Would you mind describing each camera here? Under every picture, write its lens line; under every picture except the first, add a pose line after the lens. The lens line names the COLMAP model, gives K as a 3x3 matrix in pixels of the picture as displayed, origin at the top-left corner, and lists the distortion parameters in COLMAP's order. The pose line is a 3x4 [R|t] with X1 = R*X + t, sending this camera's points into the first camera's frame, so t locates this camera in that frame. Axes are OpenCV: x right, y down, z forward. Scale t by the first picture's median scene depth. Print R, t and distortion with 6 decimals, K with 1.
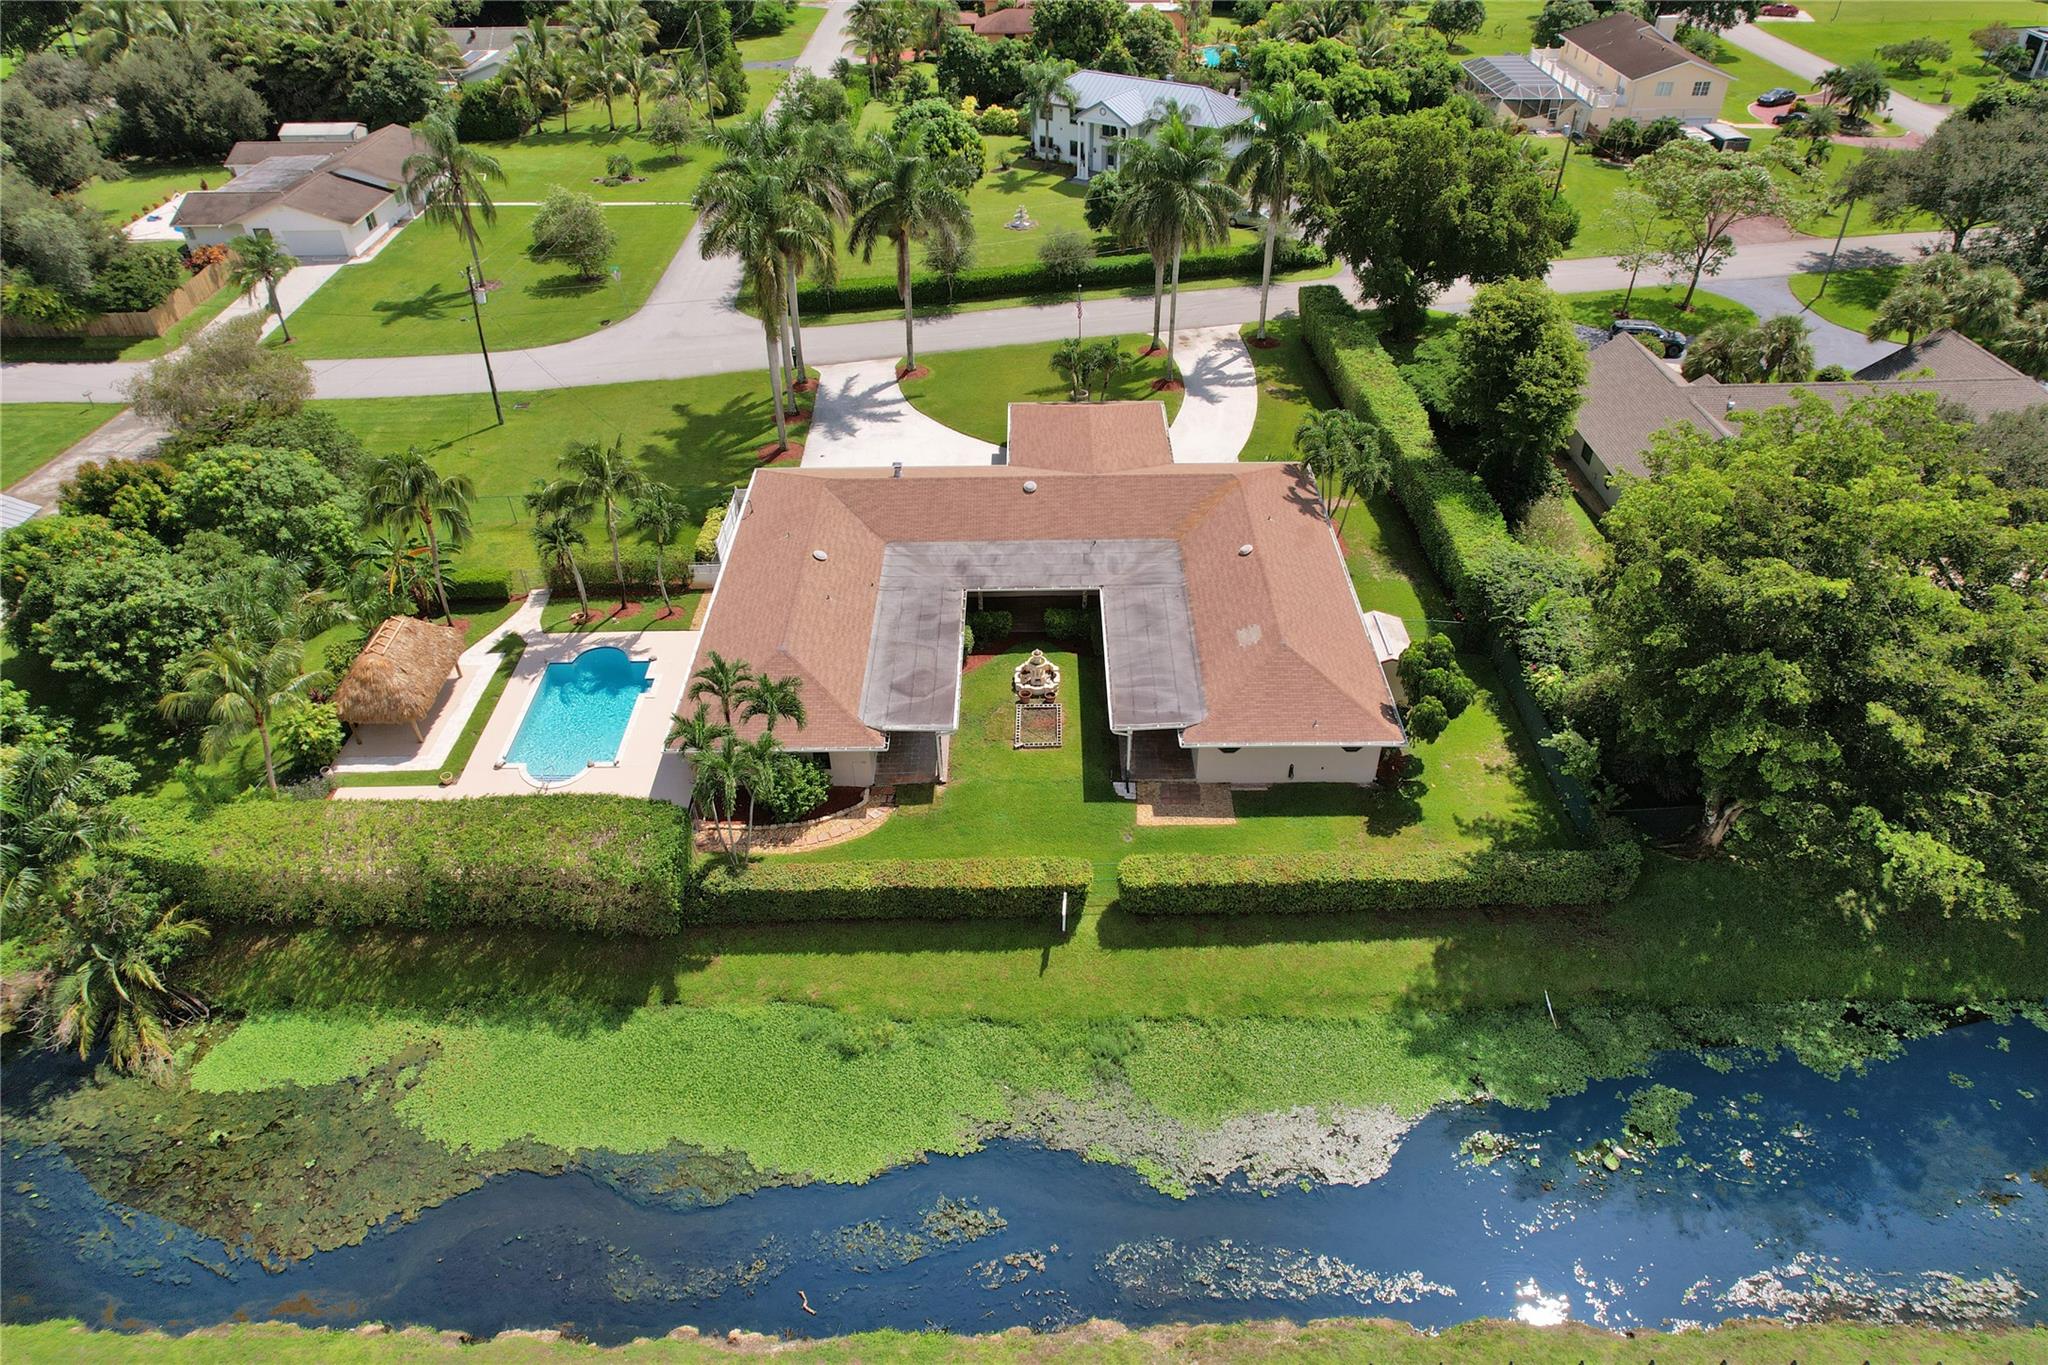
lens RADIAL K [[1311.4, 0, 1024.0], [0, 1311.4, 682.5], [0, 0, 1]] dist [-0.096320, 0.100105]
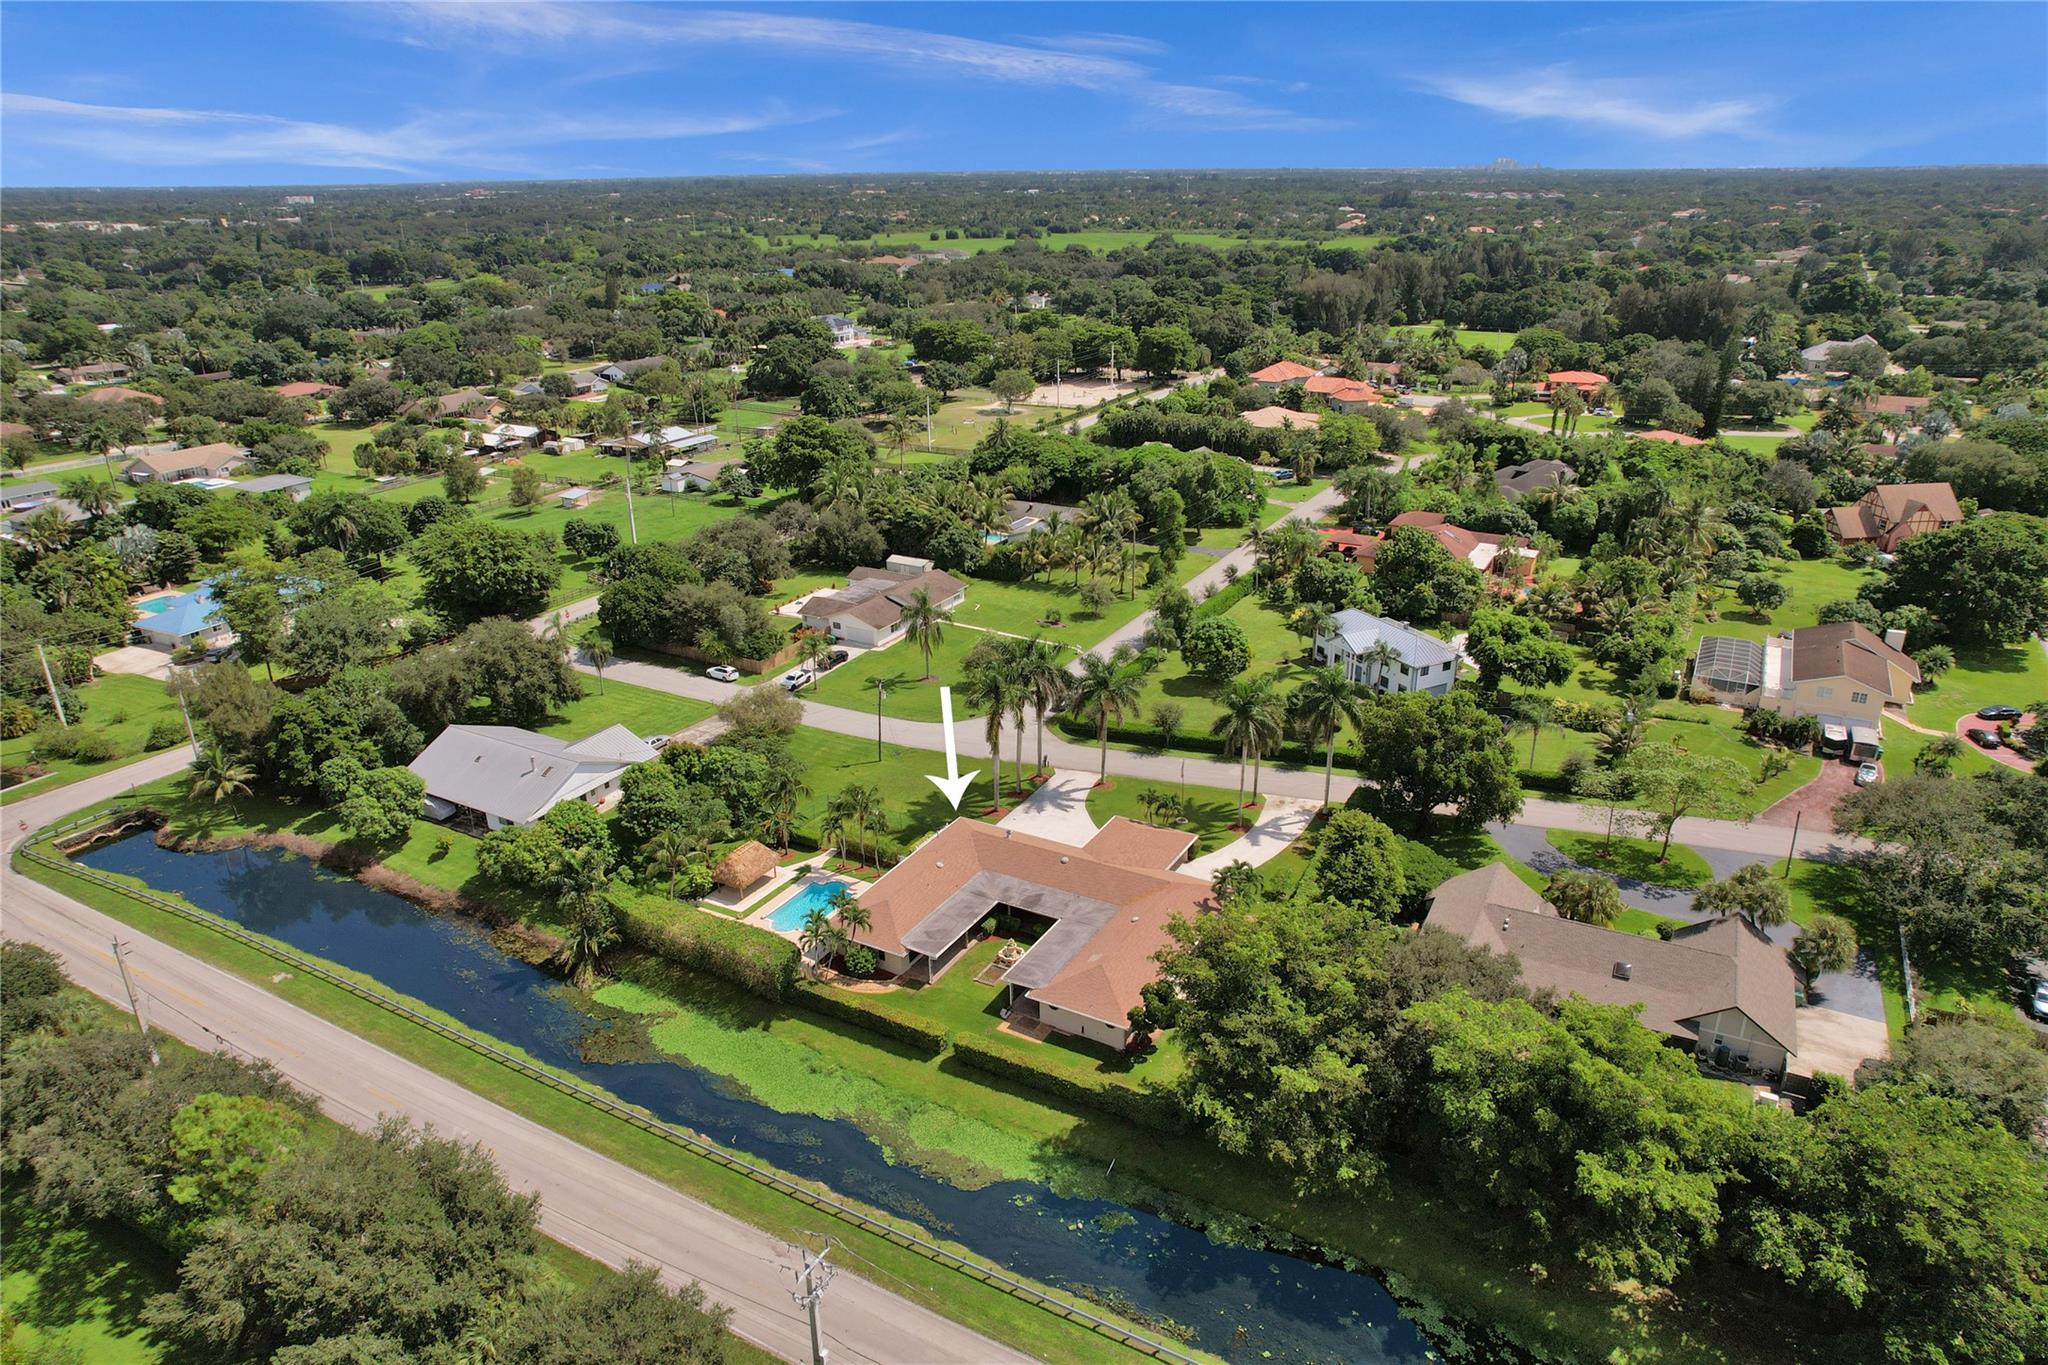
lens RADIAL K [[1284.0, 0, 1024.0], [0, 1284.0, 682.5], [0, 0, 1]] dist [-0.003049, -0.149897]
pose [[0.872784, 0.184477, -0.451904, 0.783316], [-0.299225, 0.933676, -0.196760, -0.010731], [0.385634, 0.306950, 0.870097, -0.732054]]
